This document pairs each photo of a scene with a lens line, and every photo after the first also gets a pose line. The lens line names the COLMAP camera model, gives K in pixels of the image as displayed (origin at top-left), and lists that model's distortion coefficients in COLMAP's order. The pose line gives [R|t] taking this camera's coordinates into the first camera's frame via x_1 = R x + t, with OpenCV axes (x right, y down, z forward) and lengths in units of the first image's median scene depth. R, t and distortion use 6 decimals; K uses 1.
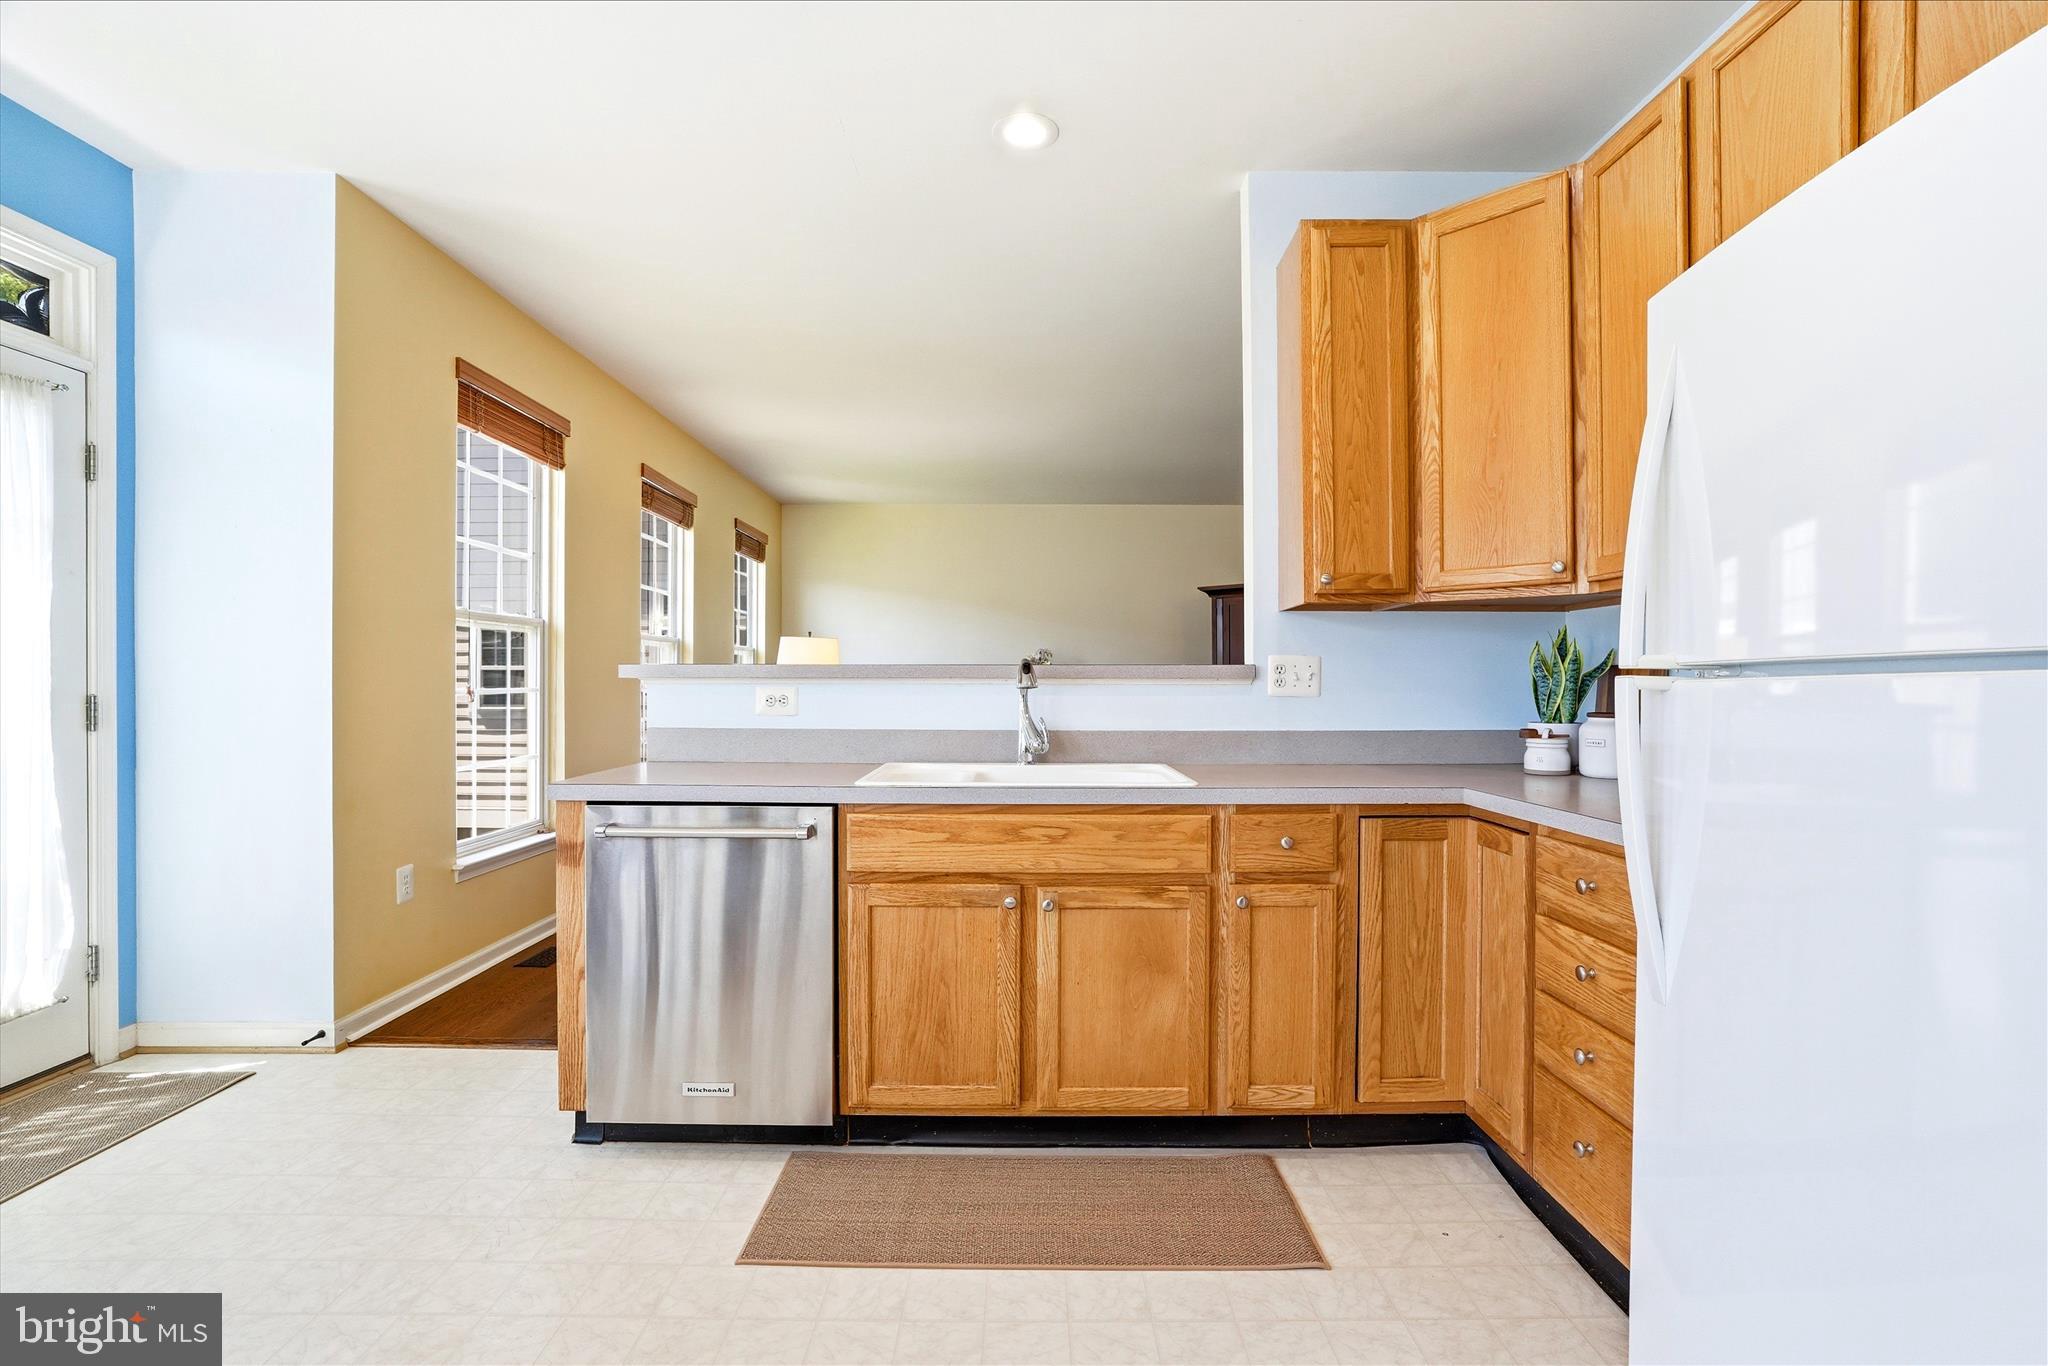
lens RADIAL K [[938.4, 0, 1033.7], [0, 938.4, 684.5], [0, 0, 1]] dist [-0.042897, 0.015877]
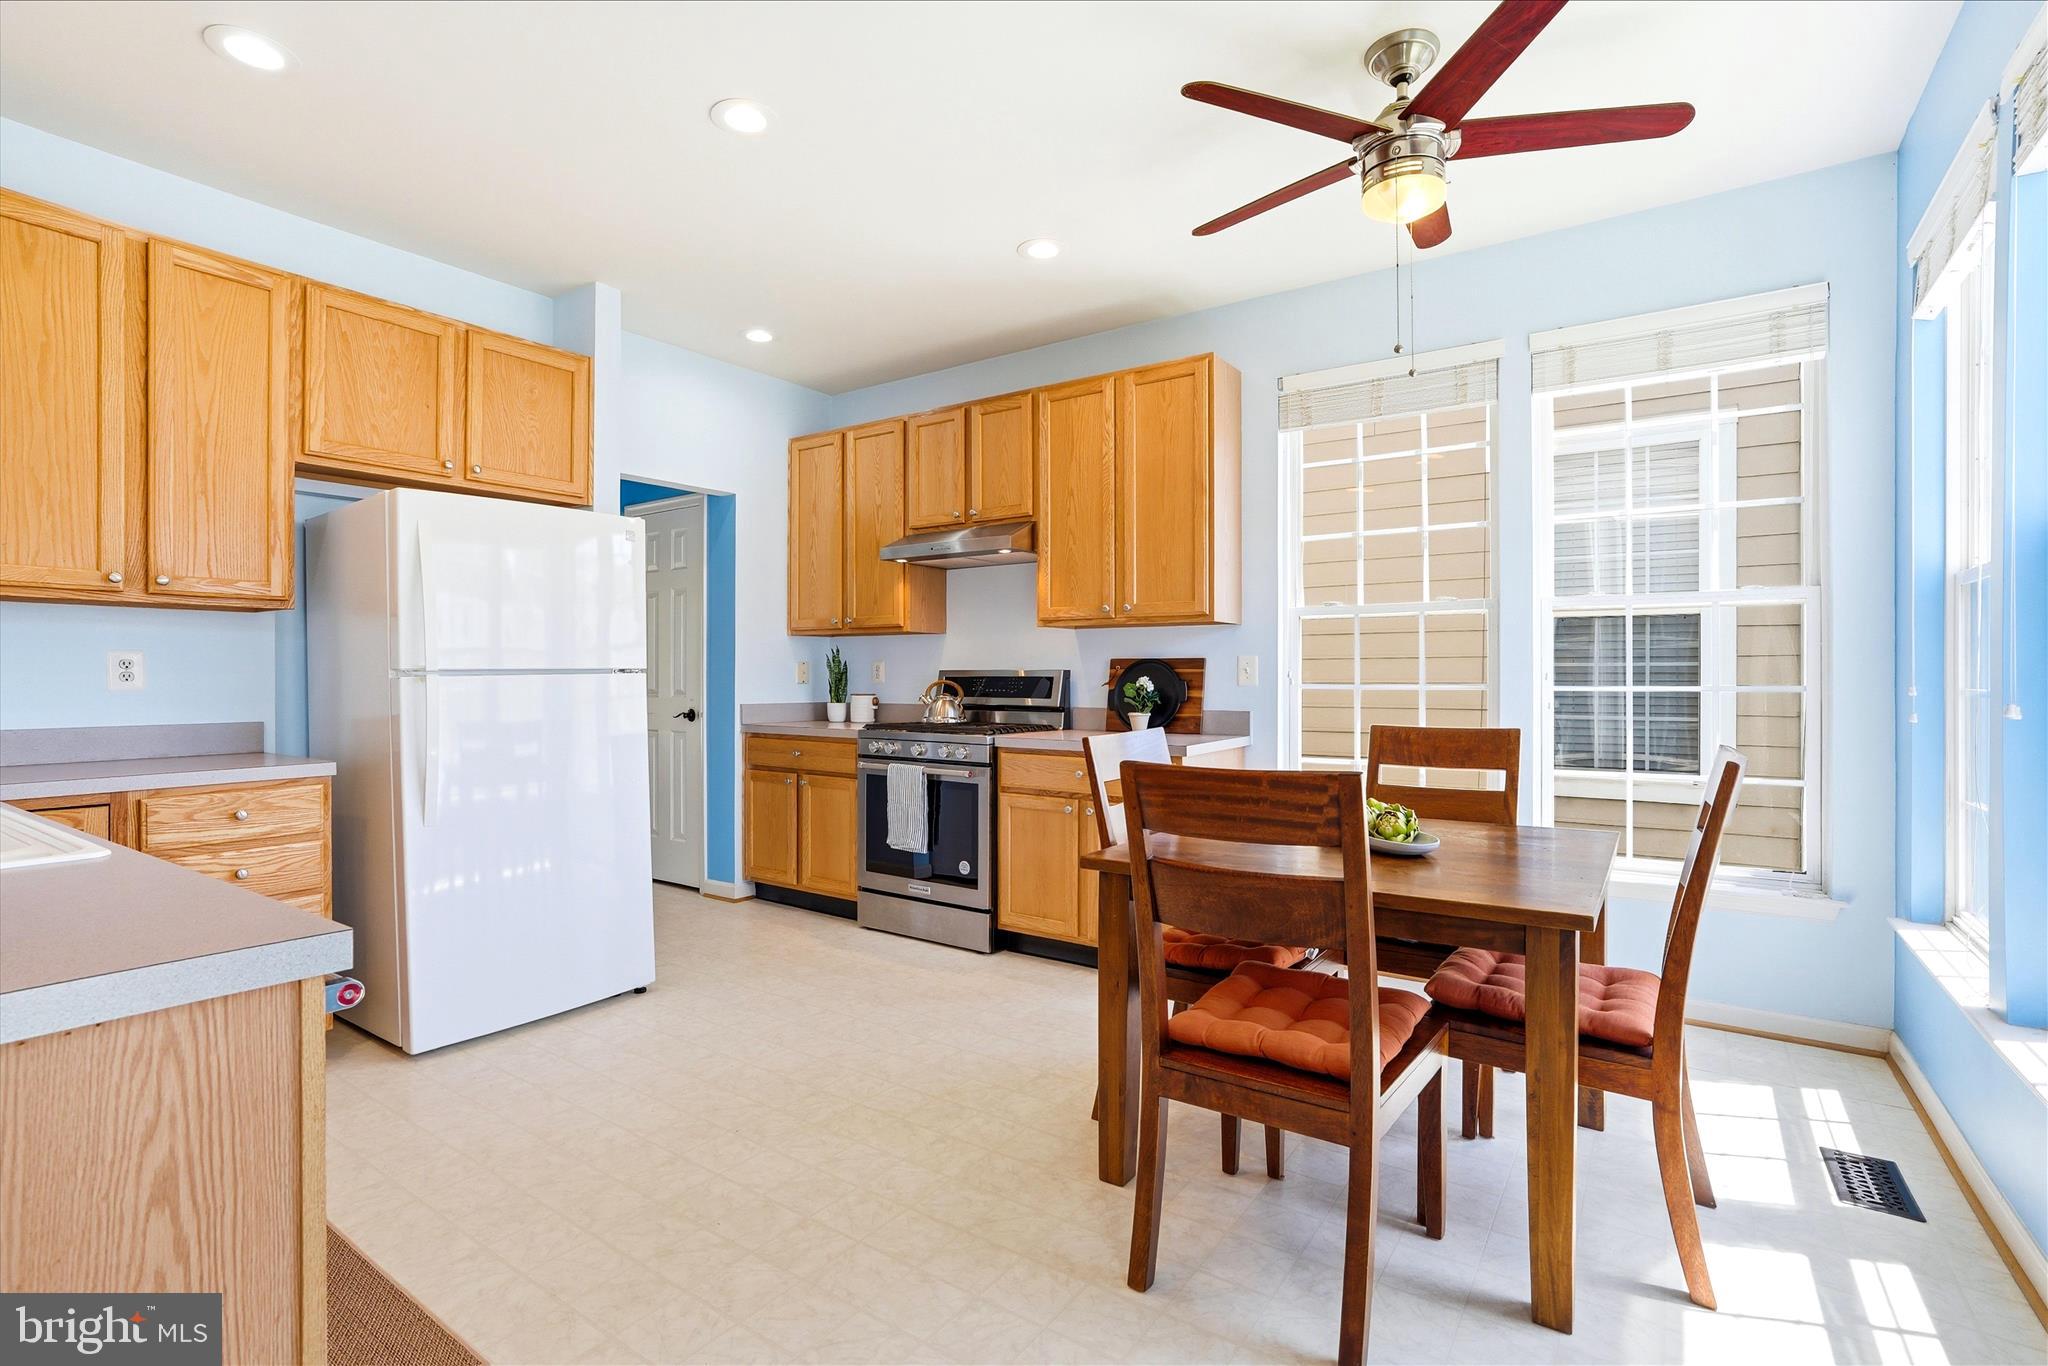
lens RADIAL K [[938.4, 0, 1031.5], [0, 938.4, 678.5], [0, 0, 1]] dist [-0.042897, 0.015877]
pose [[-0.824118, -0.004822, 0.566398, -0.984631], [-0.000620, 0.999971, 0.007611, -0.010236], [-0.566418, 0.005922, -0.824097, 1.148943]]
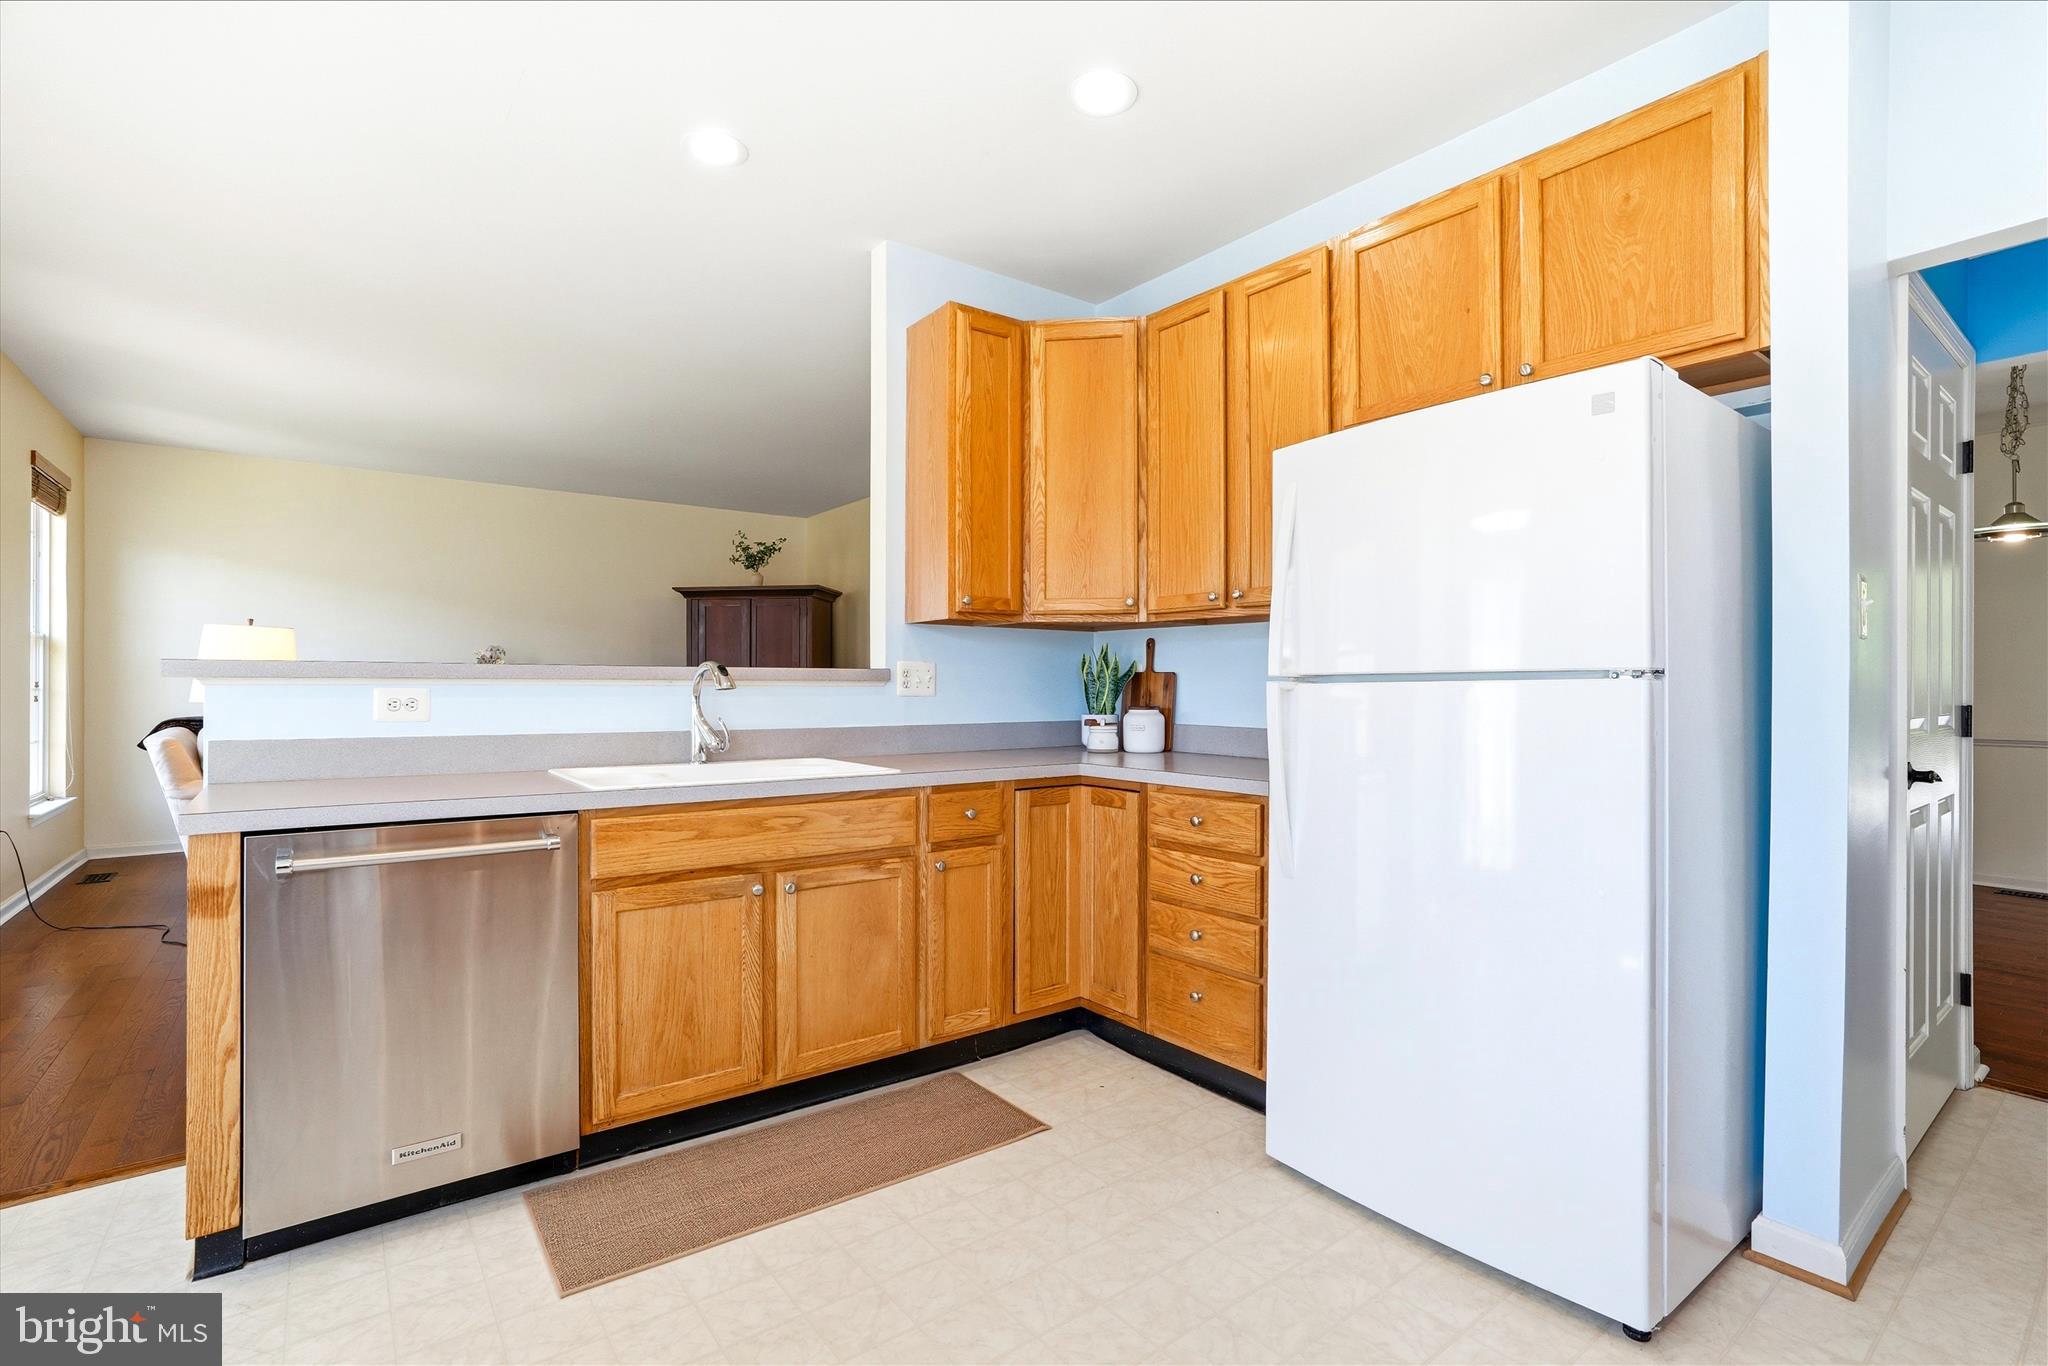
lens RADIAL K [[938.4, 0, 1030.3], [0, 938.4, 688.2], [0, 0, 1]] dist [-0.042897, 0.015877]
pose [[0.794149, -0.000353, 0.607723, -0.416239], [-0.001469, 0.999996, 0.002500, -0.000346], [-0.607721, -0.002878, 0.794145, -0.032148]]
